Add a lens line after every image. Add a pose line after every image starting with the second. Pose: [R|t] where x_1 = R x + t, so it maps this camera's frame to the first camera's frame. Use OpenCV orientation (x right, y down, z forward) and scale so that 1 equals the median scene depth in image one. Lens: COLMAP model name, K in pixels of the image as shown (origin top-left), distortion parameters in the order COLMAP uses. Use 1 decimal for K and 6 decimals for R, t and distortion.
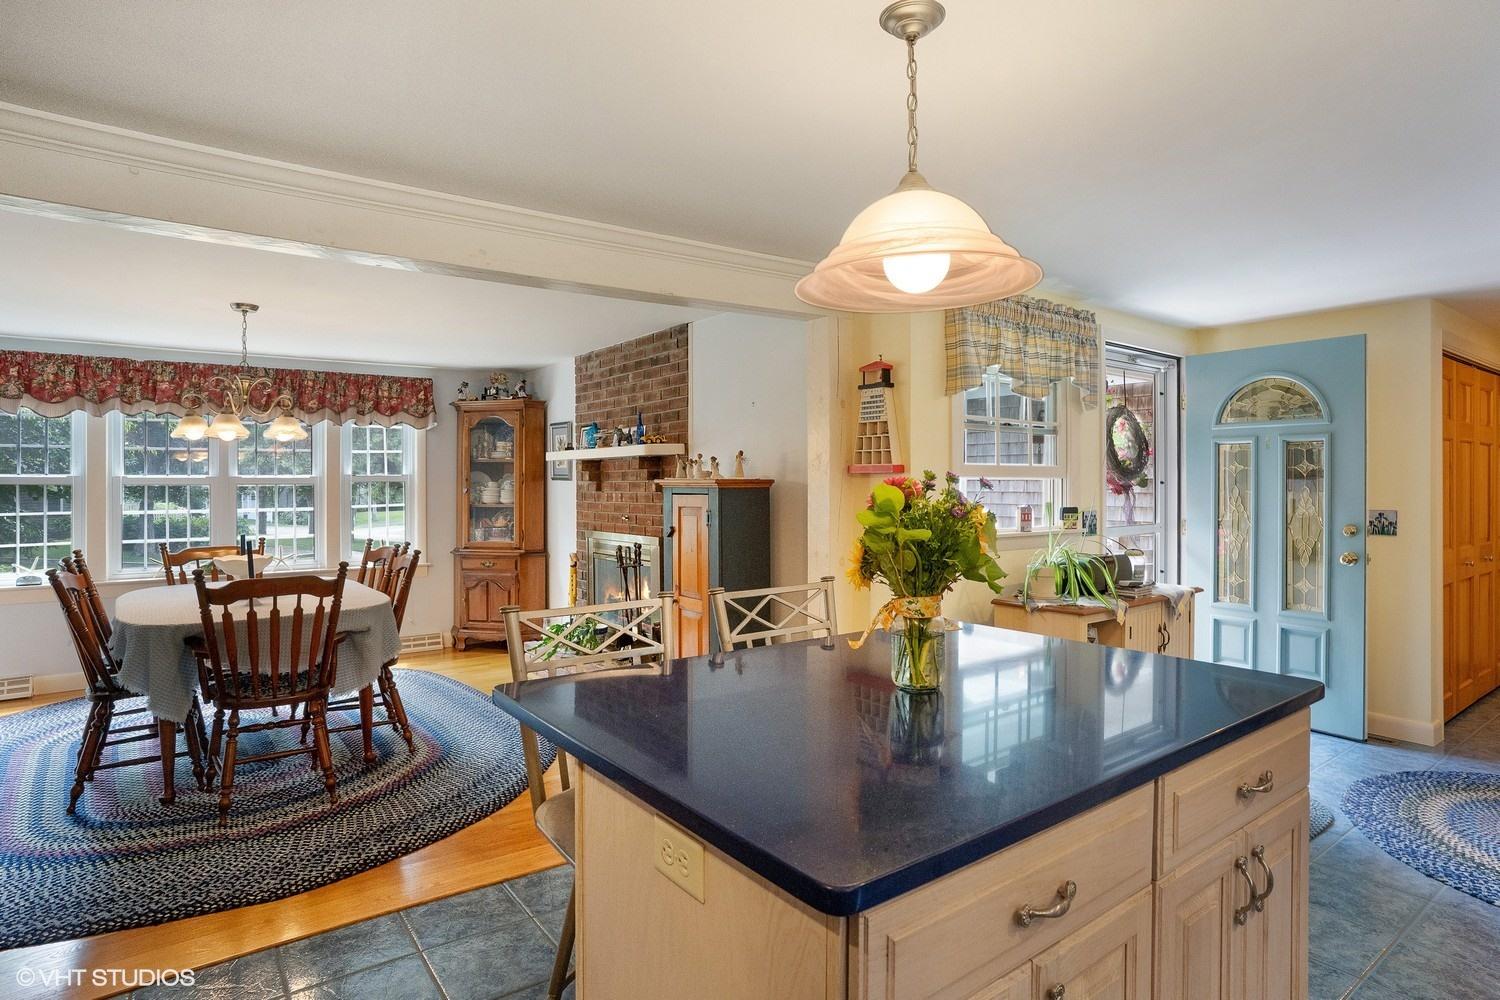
lens RADIAL K [[800.6, 0, 750.0], [0, 800.6, 500.0], [0, 0, 1]] dist [-0.001423, -0.000392]
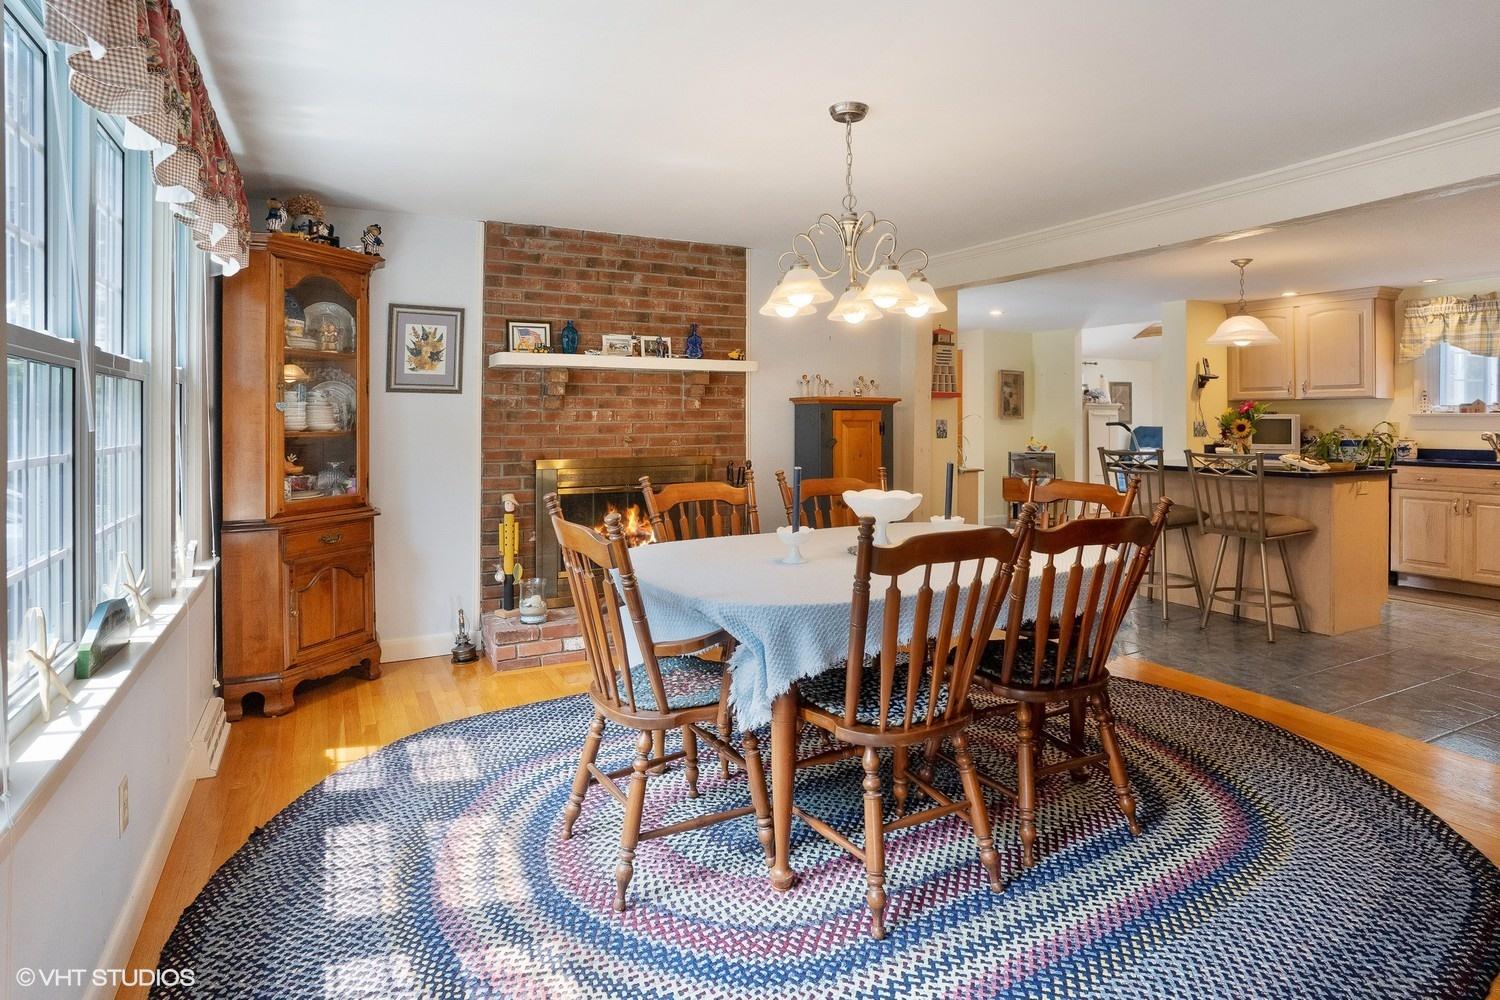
lens RADIAL K [[804.0, 0, 749.5], [0, 804.0, 416.4], [0, 0, 1]] dist [-0.000746, 0.000499]
pose [[0.167692, 0.002150, 0.985837, -1.018395], [0.019888, 0.999787, -0.005563, 0.004688], [-0.985639, 0.020539, 0.167614, 0.755139]]
